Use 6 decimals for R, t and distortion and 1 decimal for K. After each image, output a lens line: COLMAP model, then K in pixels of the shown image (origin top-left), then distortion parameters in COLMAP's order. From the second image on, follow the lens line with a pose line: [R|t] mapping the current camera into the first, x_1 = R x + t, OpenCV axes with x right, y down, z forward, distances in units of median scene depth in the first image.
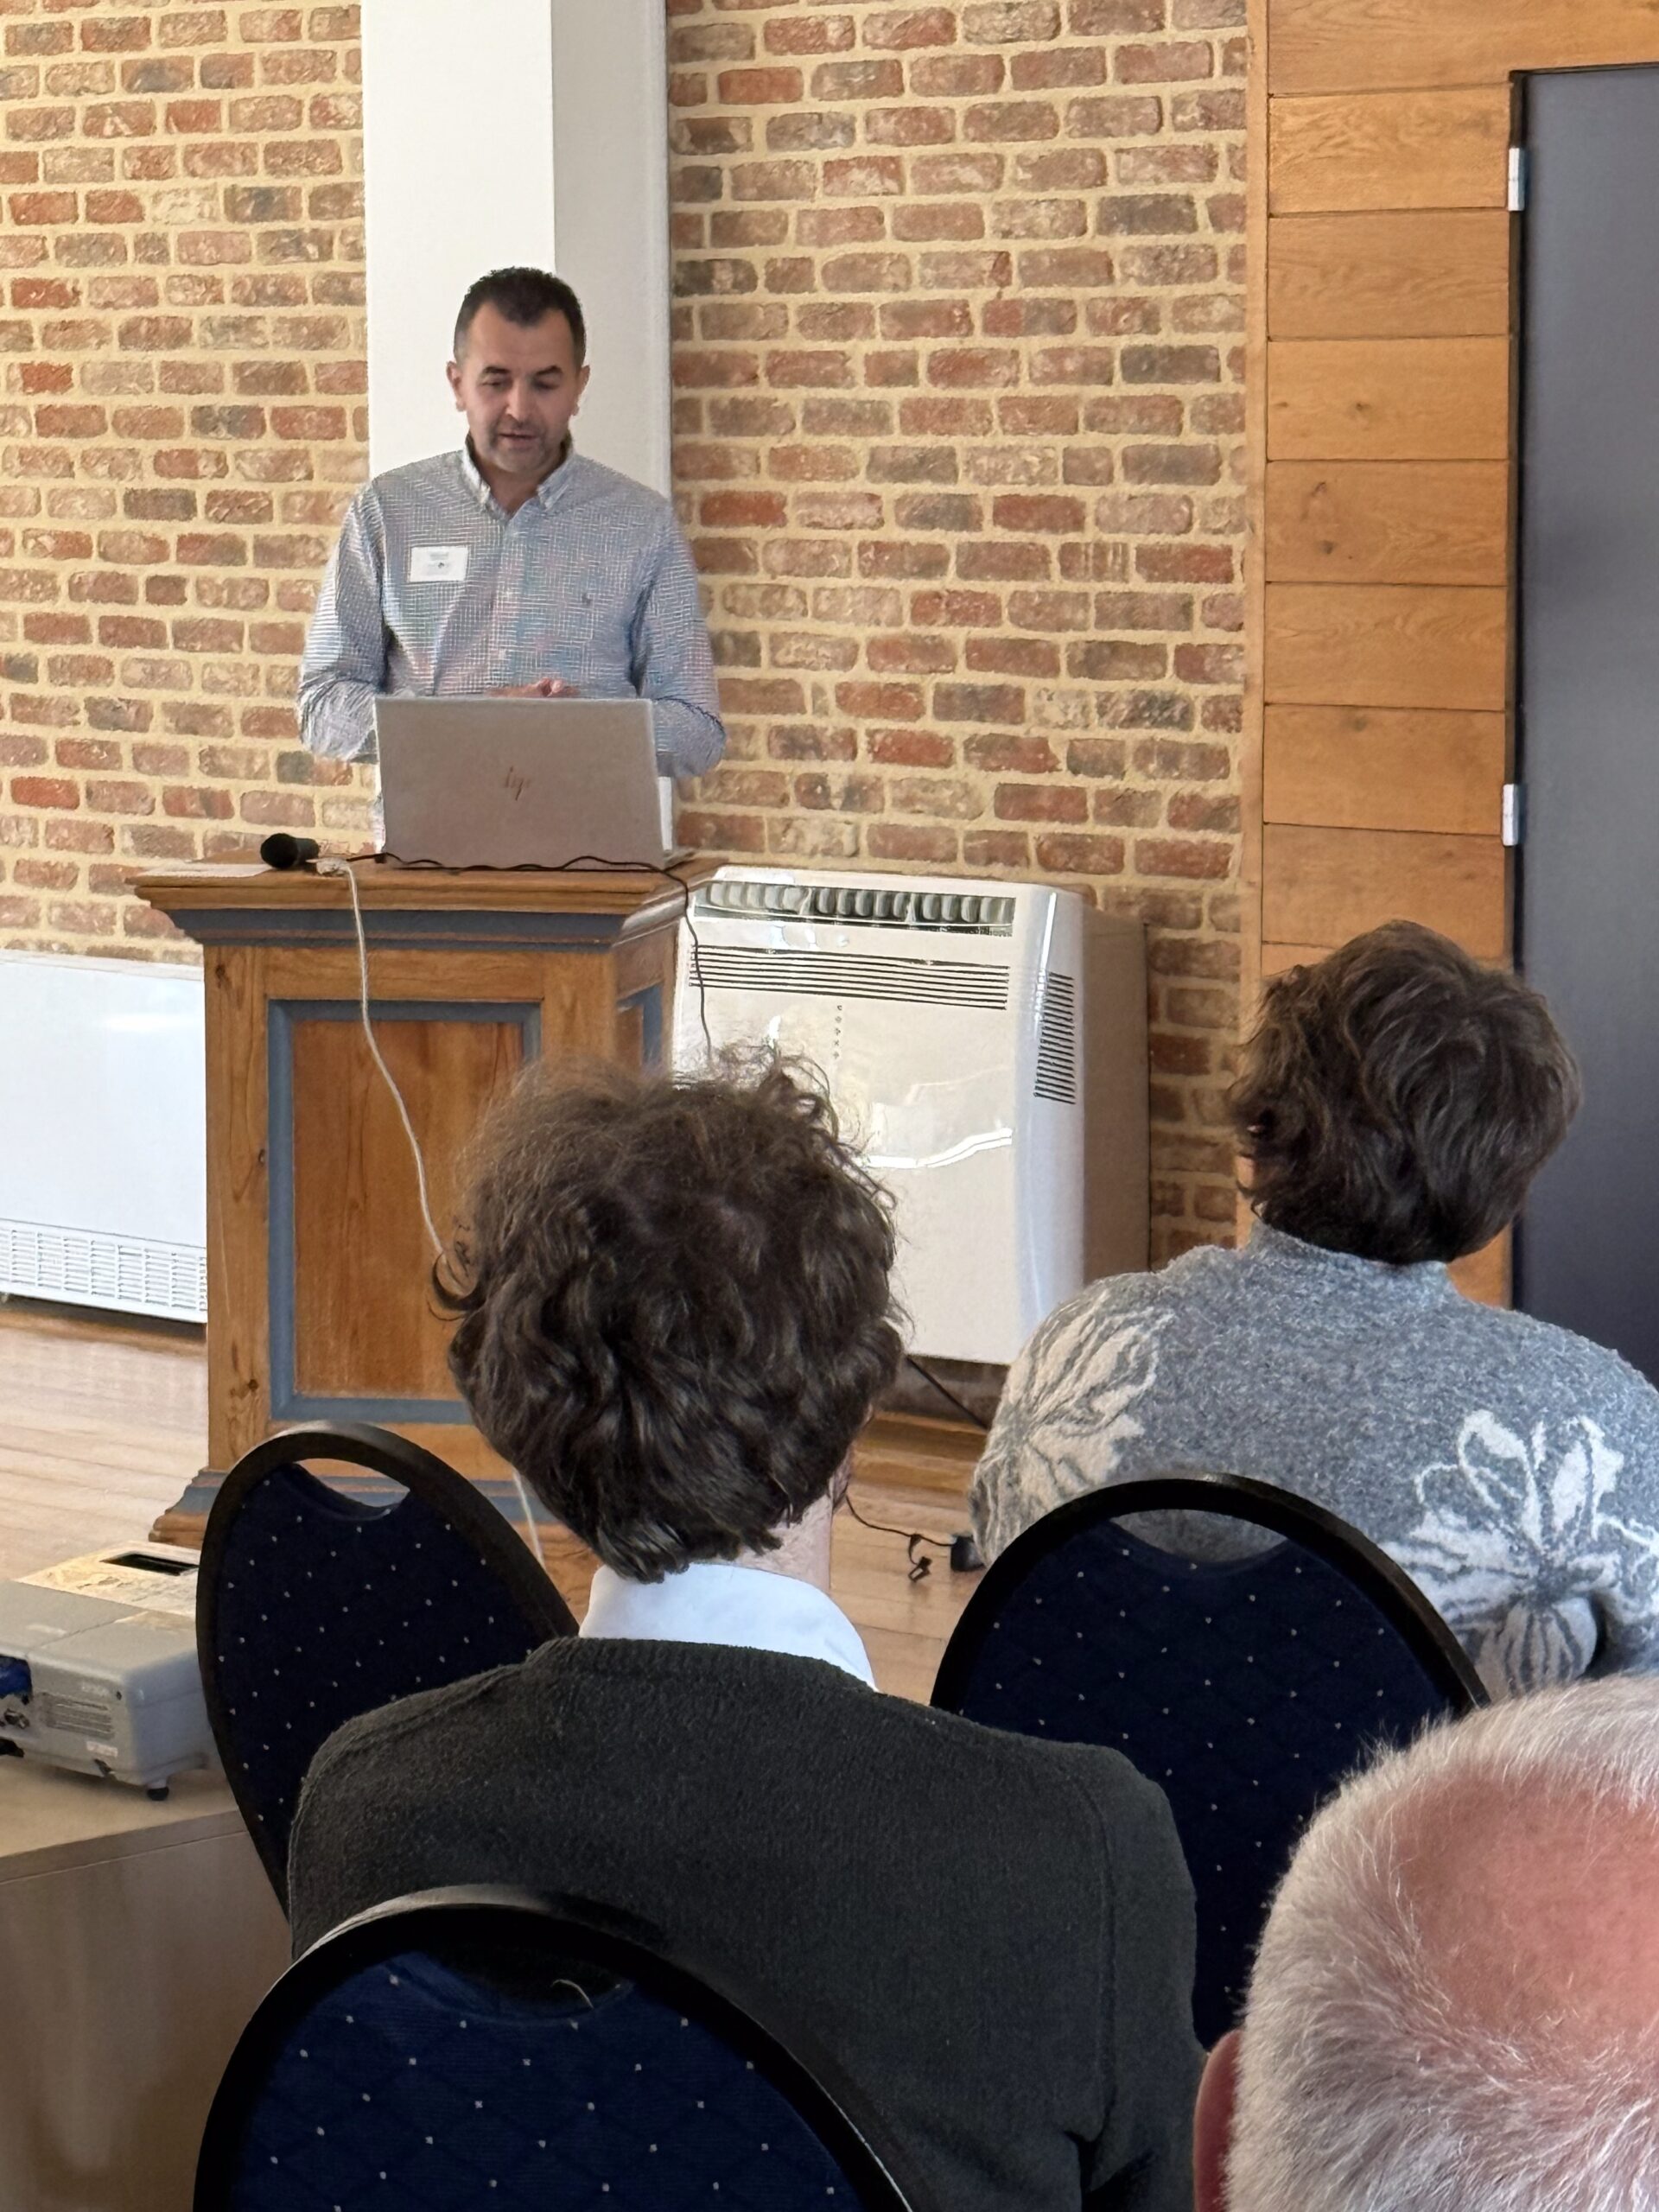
lens RADIAL K [[6440.5, 0, 835.5], [0, 6440.5, 1099.2], [0, 0, 1]] dist [0.171417, 0.000000]
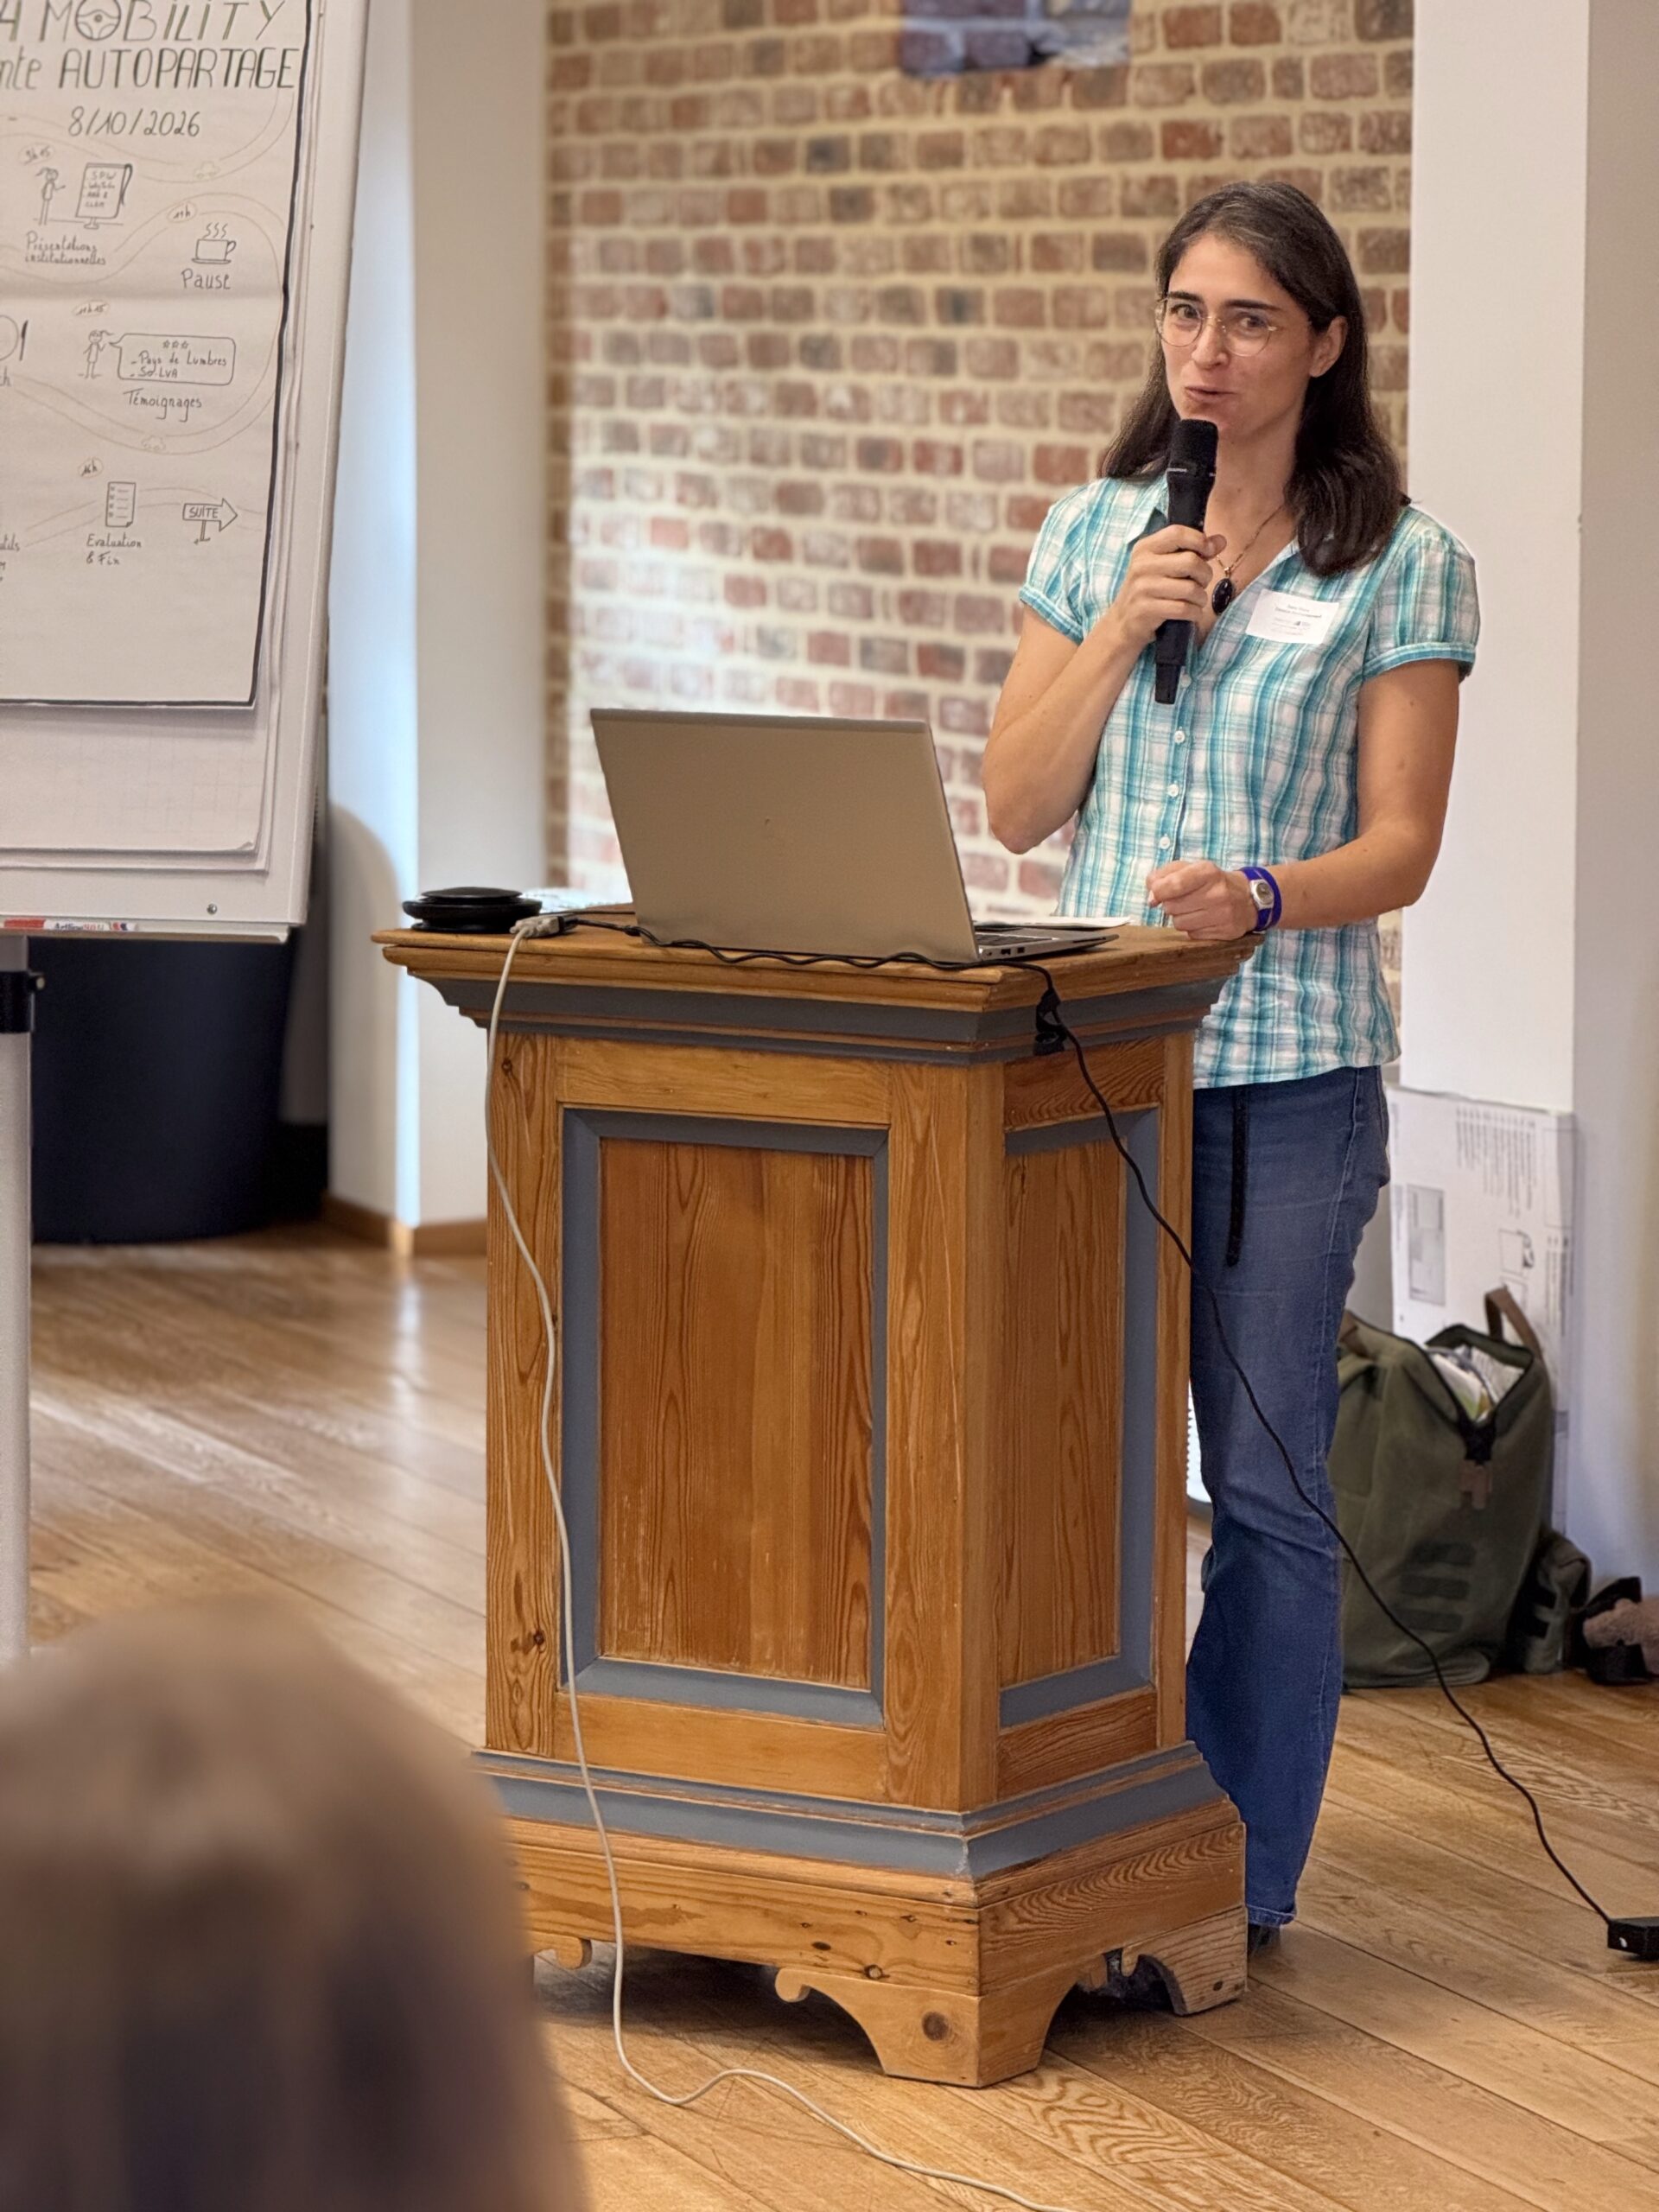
lens RADIAL K [[7627.1, 0, 834.0], [0, 7627.1, 1112.7], [0, 0, 1]] dist [0.254745, 0.000000]
pose [[0.923804, 0.047444, -0.379914, 0.211802], [-0.047066, 0.998839, 0.010289, -0.020121], [0.379961, 0.008376, 0.924965, 0.174430]]
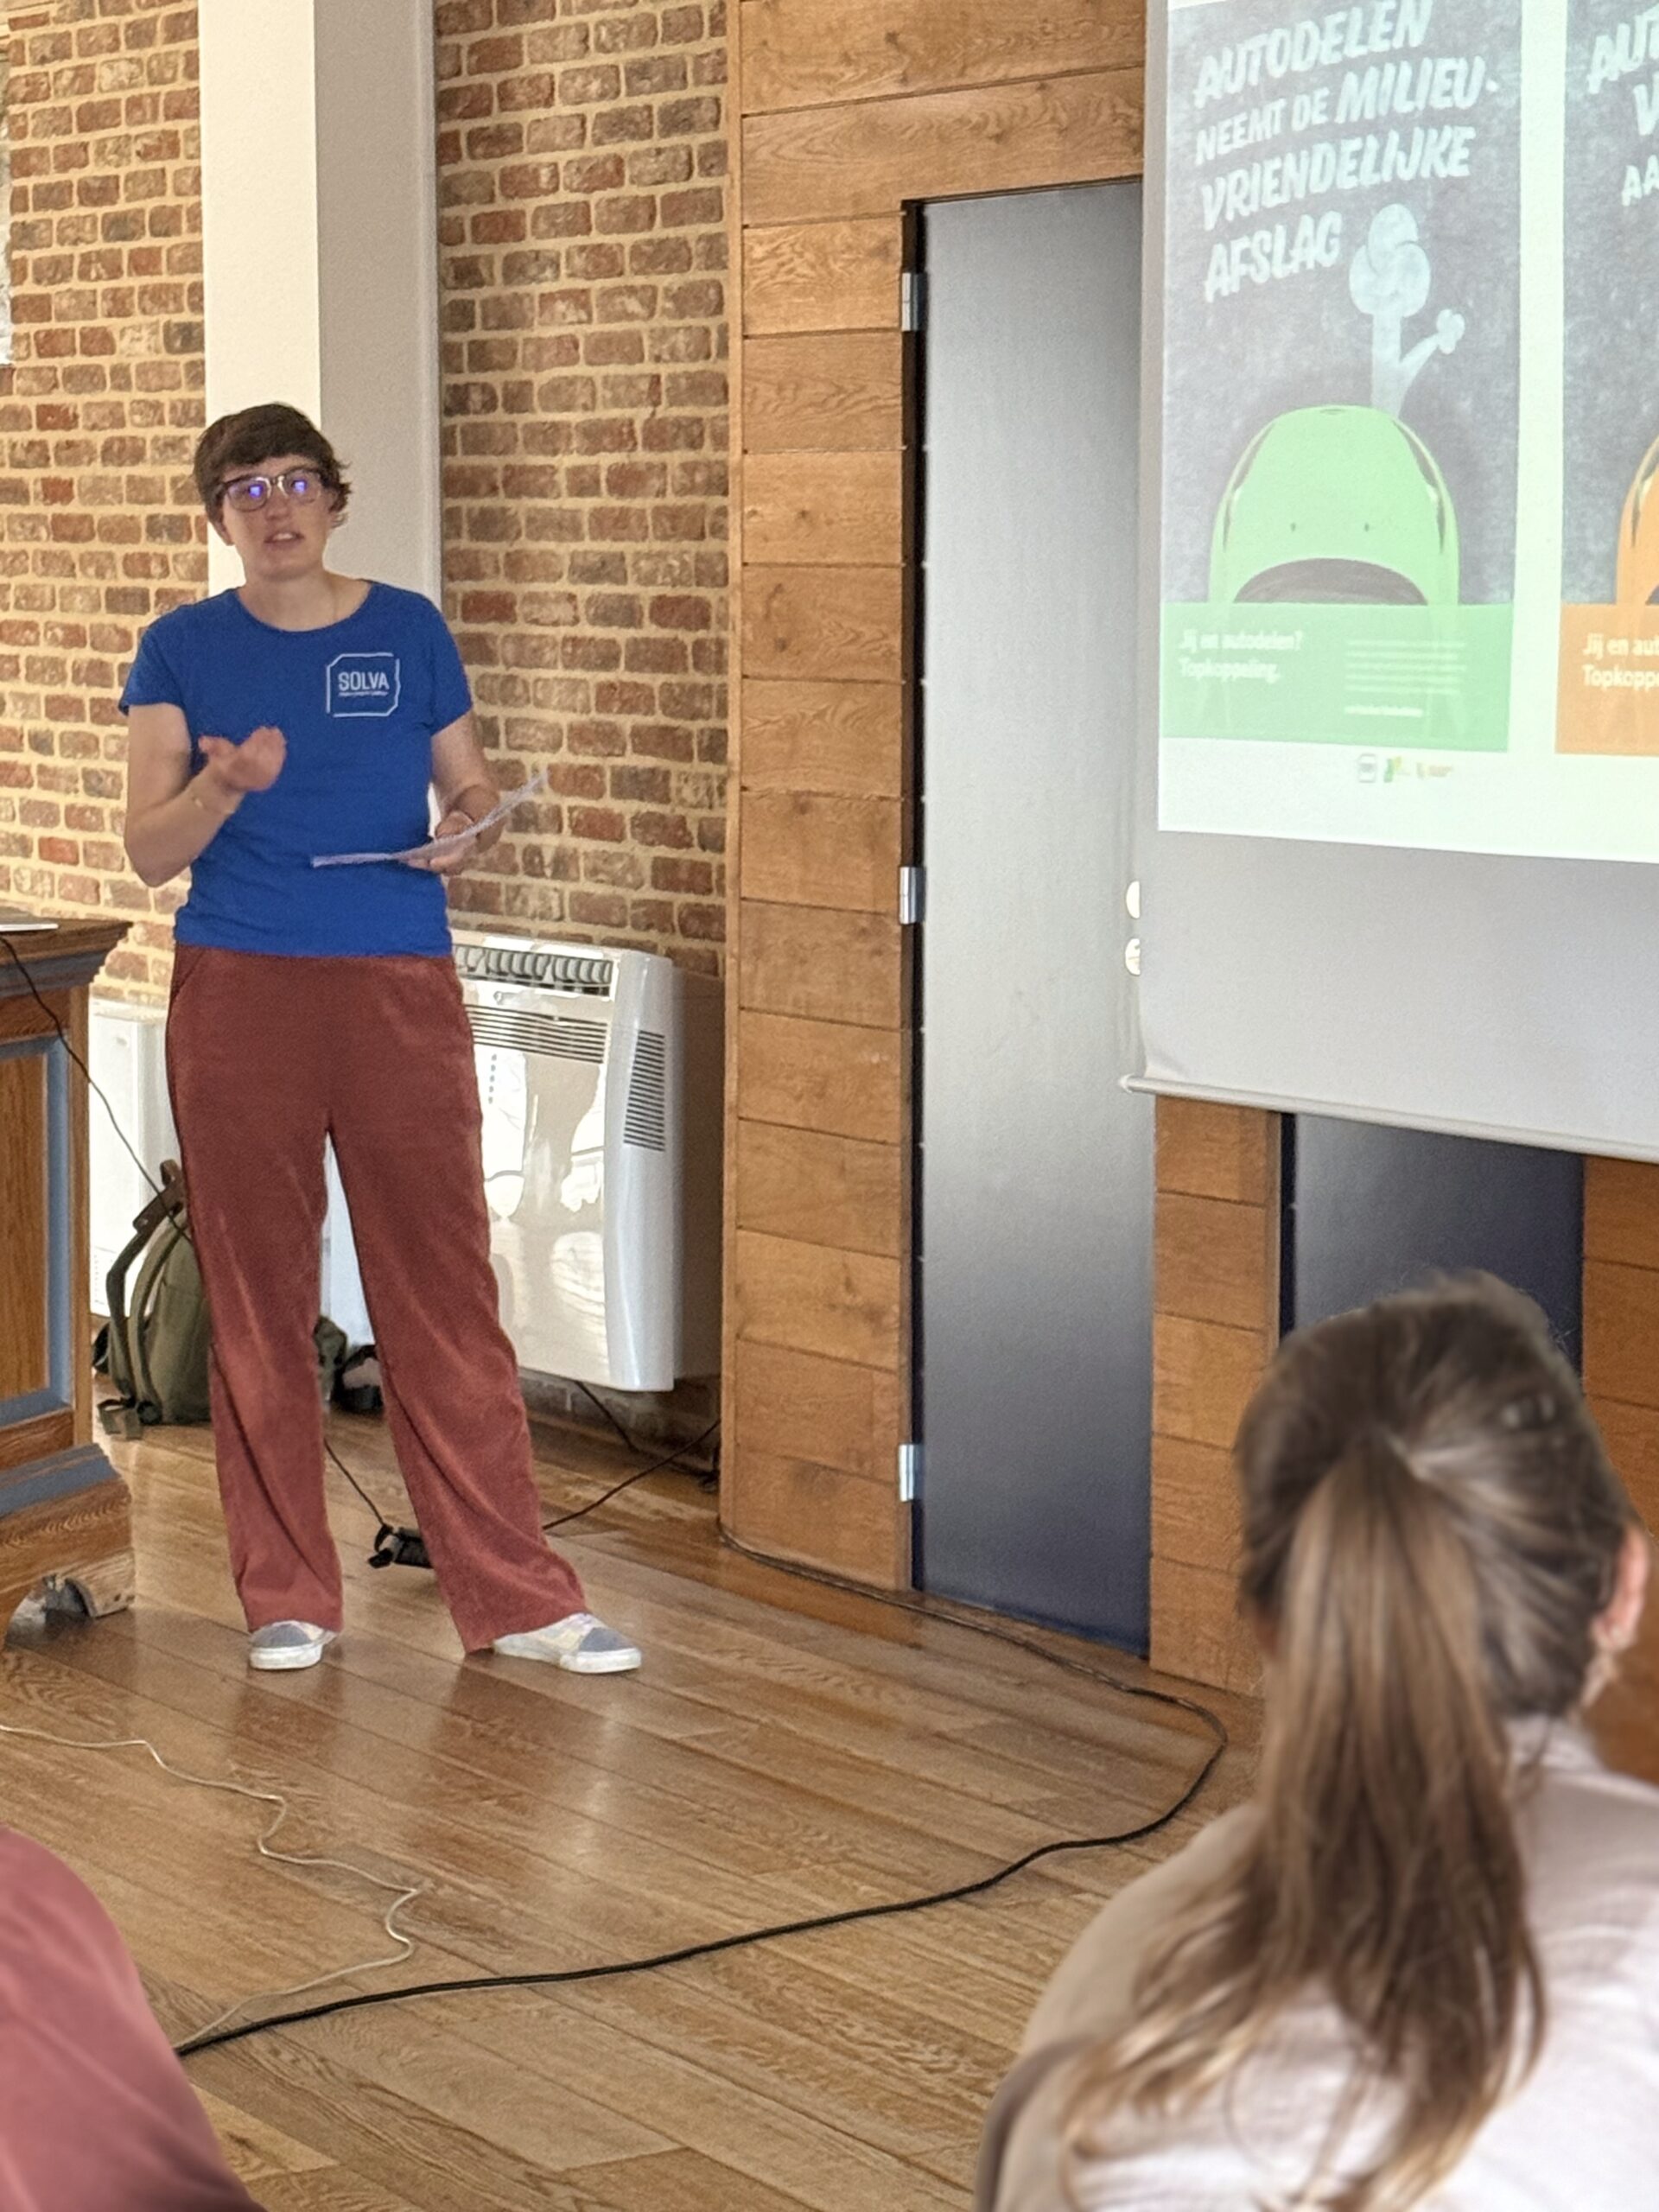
lens RADIAL K [[5234.9, 0, 831.3], [0, 5234.9, 1099.9], [0, 0, 1]] dist [0.131776, 0.000000]
pose [[0.981094, 0.026545, -0.191704, 0.222406], [-0.026667, 0.999642, 0.001945, -0.009834], [0.191687, 0.003204, 0.981451, 0.123984]]
